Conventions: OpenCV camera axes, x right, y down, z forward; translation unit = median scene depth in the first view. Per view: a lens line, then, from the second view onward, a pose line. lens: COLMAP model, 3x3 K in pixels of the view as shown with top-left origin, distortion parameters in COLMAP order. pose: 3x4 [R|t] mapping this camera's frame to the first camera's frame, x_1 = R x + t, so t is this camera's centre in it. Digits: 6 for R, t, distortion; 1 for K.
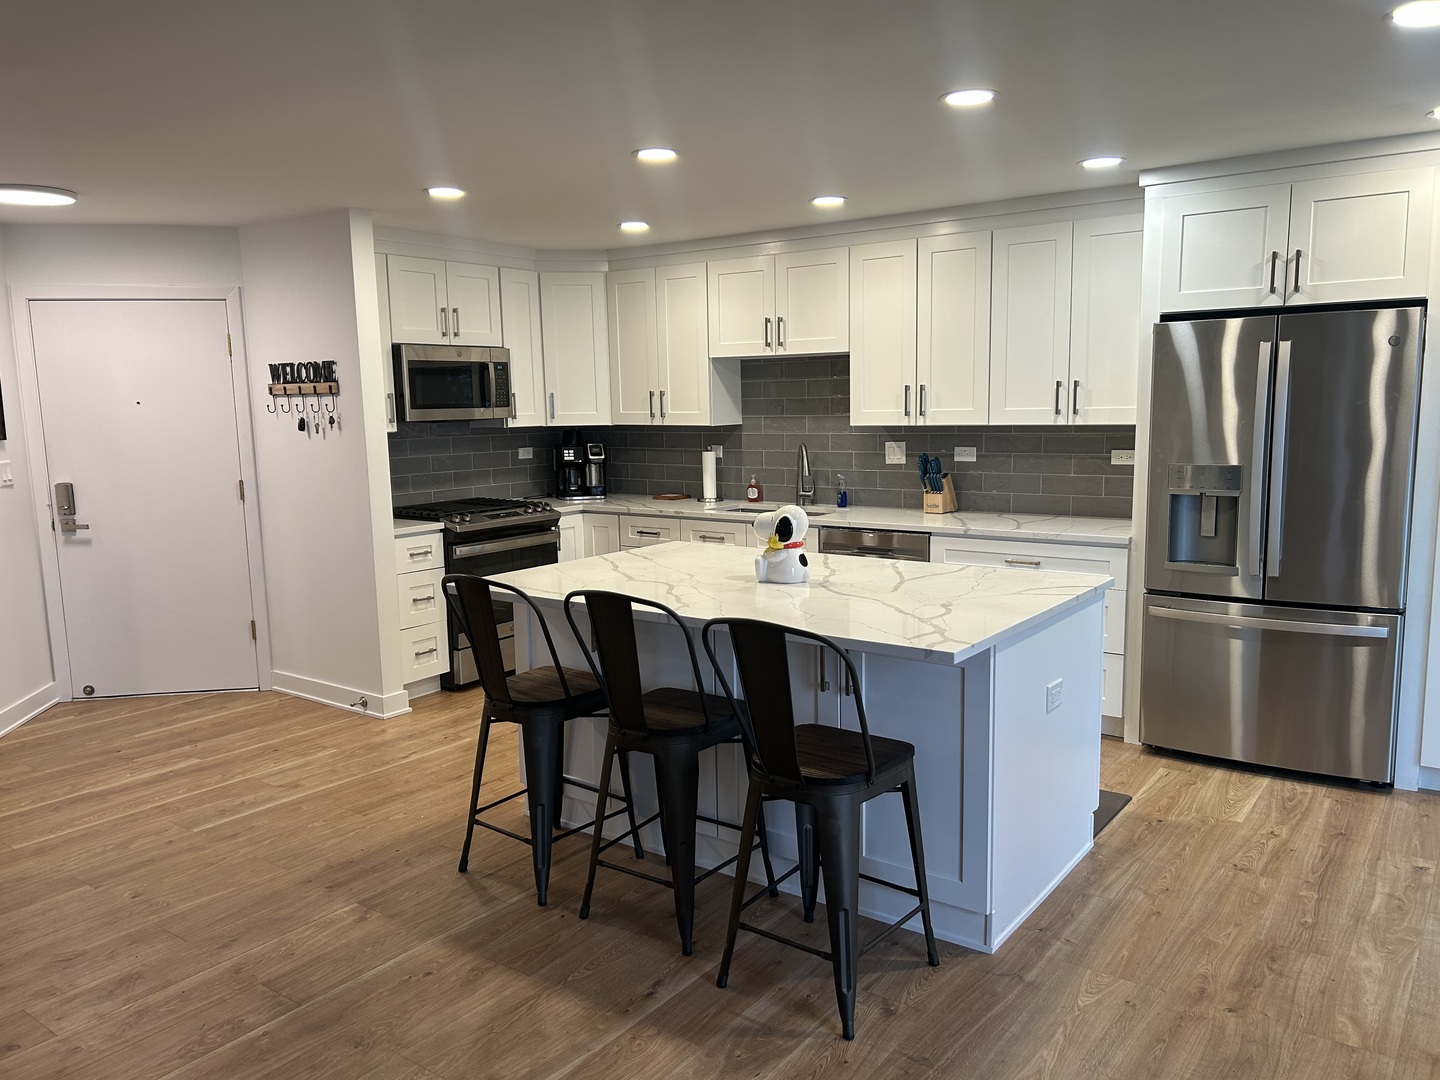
lens RADIAL K [[1077.8, 0, 732.5], [0, 1077.8, 554.4], [0, 0, 1]] dist [0.084039, -0.092096]
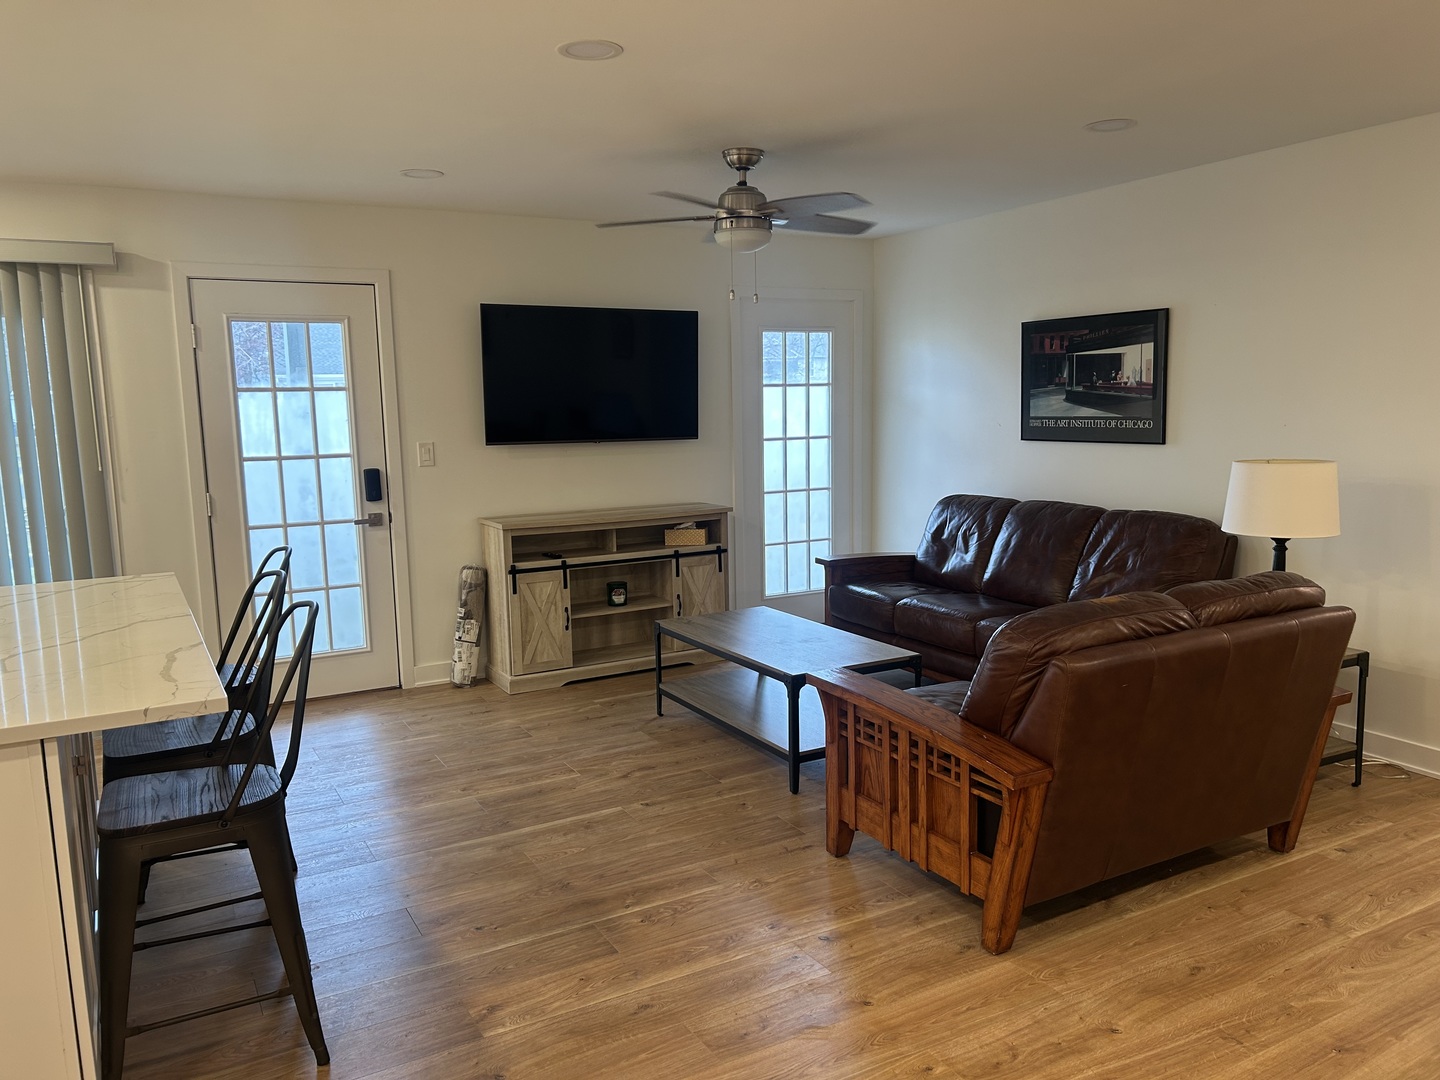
lens RADIAL K [[1077.8, 0, 732.5], [0, 1077.8, 554.4], [0, 0, 1]] dist [0.084039, -0.092096]
pose [[-0.910509, -0.021821, 0.412914, -0.633729], [0.095959, 0.960192, 0.262341, -0.143411], [-0.402201, 0.278487, -0.872169, 1.179159]]
